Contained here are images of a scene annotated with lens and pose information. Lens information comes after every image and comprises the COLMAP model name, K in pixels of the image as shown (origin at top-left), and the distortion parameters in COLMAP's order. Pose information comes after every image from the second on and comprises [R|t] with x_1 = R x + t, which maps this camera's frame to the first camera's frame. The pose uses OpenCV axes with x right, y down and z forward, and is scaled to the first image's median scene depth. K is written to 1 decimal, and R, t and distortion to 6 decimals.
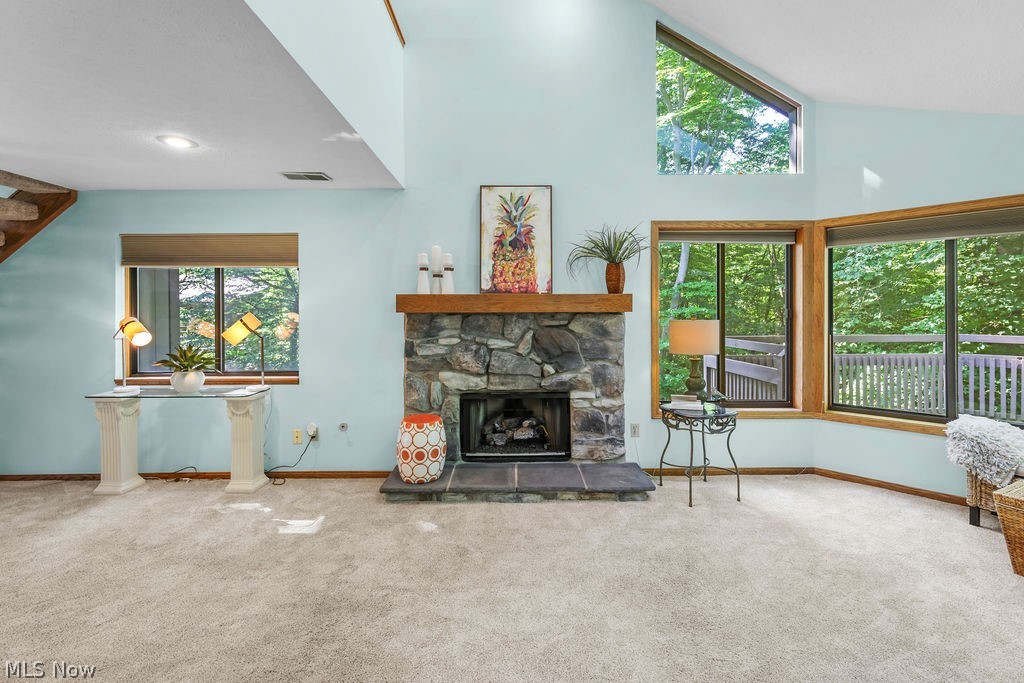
lens RADIAL K [[454.9, 0, 511.2], [0, 454.9, 308.5], [0, 0, 1]] dist [-0.000201, 0.000061]
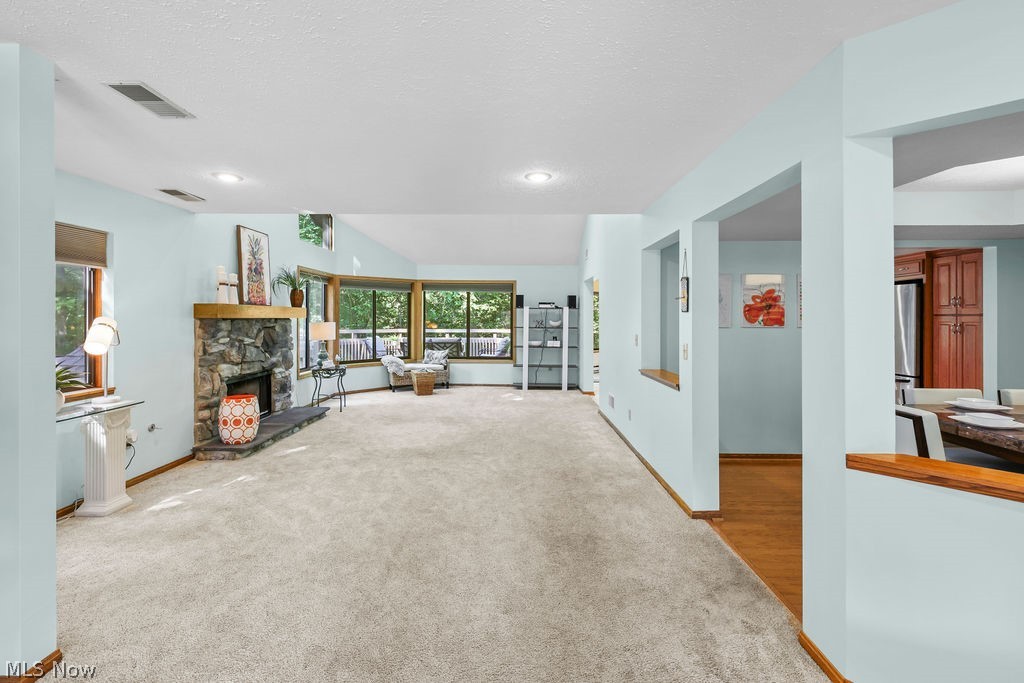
lens RADIAL K [[454.5, 0, 510.8], [0, 454.5, 314.3], [0, 0, 1]] dist [0.006854, 0.000169]
pose [[0.014117, 0.010056, 0.999850, -1.423043], [-0.012166, 0.999877, -0.009884, 0.000478], [-0.999826, -0.012024, 0.014238, 0.168202]]
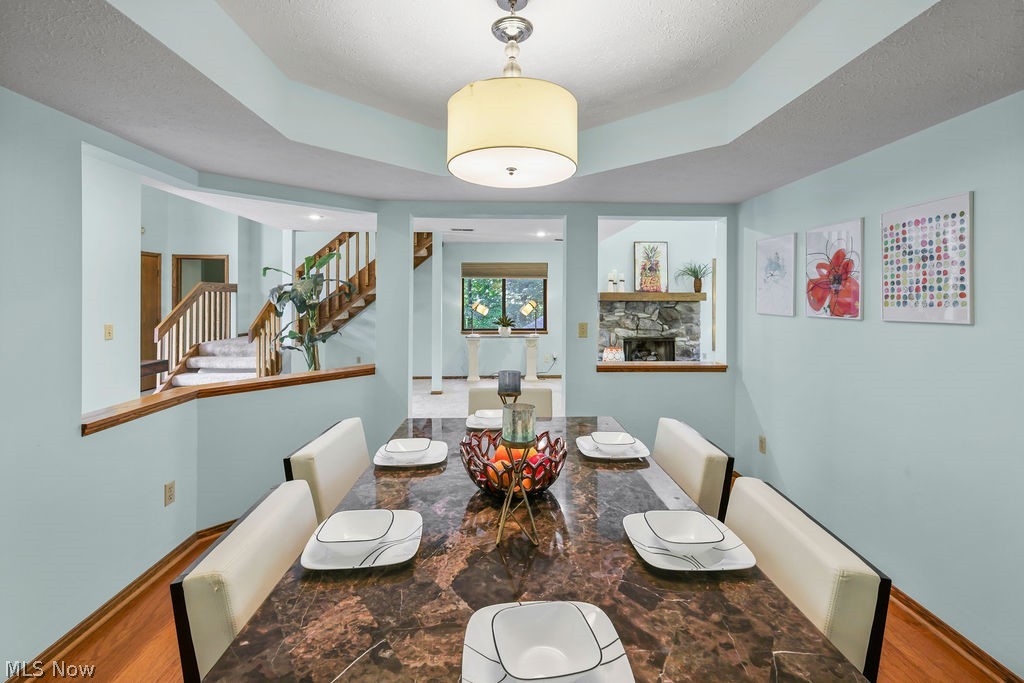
lens RADIAL K [[458.3, 0, 509.4], [0, 458.3, 299.5], [0, 0, 1]] dist [-0.000421, 0.000726]
pose [[0.999647, 0.004850, 0.026139, -0.713814], [-0.005136, 0.999928, 0.010881, -0.017854], [-0.026084, -0.011011, 0.999599, -1.146911]]
